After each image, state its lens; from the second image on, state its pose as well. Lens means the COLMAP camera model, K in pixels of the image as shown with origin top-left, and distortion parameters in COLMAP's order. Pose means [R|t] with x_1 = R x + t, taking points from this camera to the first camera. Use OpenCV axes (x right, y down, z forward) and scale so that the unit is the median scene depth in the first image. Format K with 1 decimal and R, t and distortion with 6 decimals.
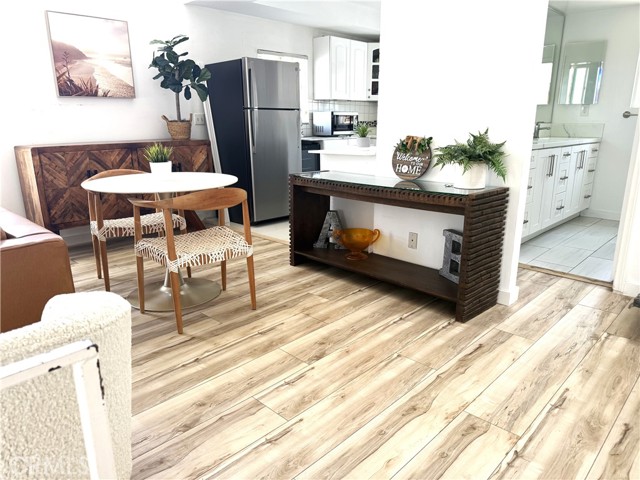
lens RADIAL K [[449.0, 0, 320.1], [0, 449.0, 241.5], [0, 0, 1]] dist [0.079372, -0.104474]
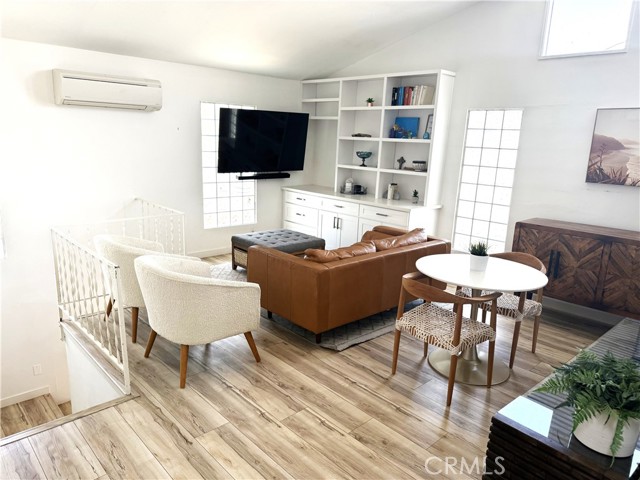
lens RADIAL K [[449.0, 0, 322.0], [0, 449.0, 244.2], [0, 0, 1]] dist [0.079372, -0.104474]
pose [[-0.051719, 0.235742, -0.970439, 0.618465], [-0.295540, 0.924600, 0.240357, -0.278606], [0.953929, 0.299235, 0.021852, 0.444620]]
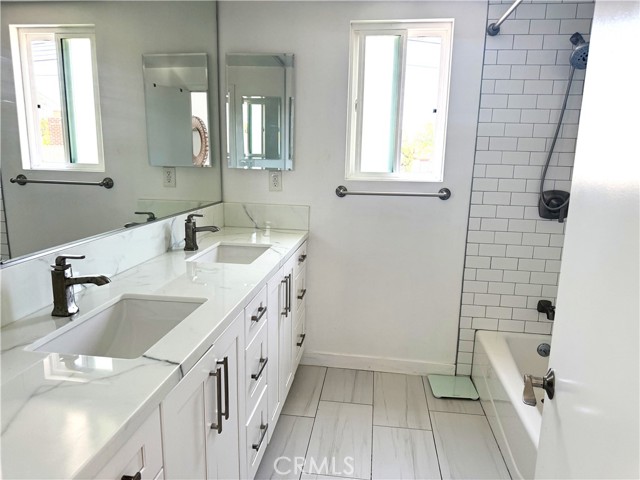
lens RADIAL K [[449.0, 0, 325.1], [0, 449.0, 240.5], [0, 0, 1]] dist [0.079372, -0.104474]
pose [[0.797785, -0.098981, 0.594762, 0.458131], [0.133558, 0.990939, -0.014235, -0.305381], [-0.587963, 0.090792, 0.803776, 0.819494]]
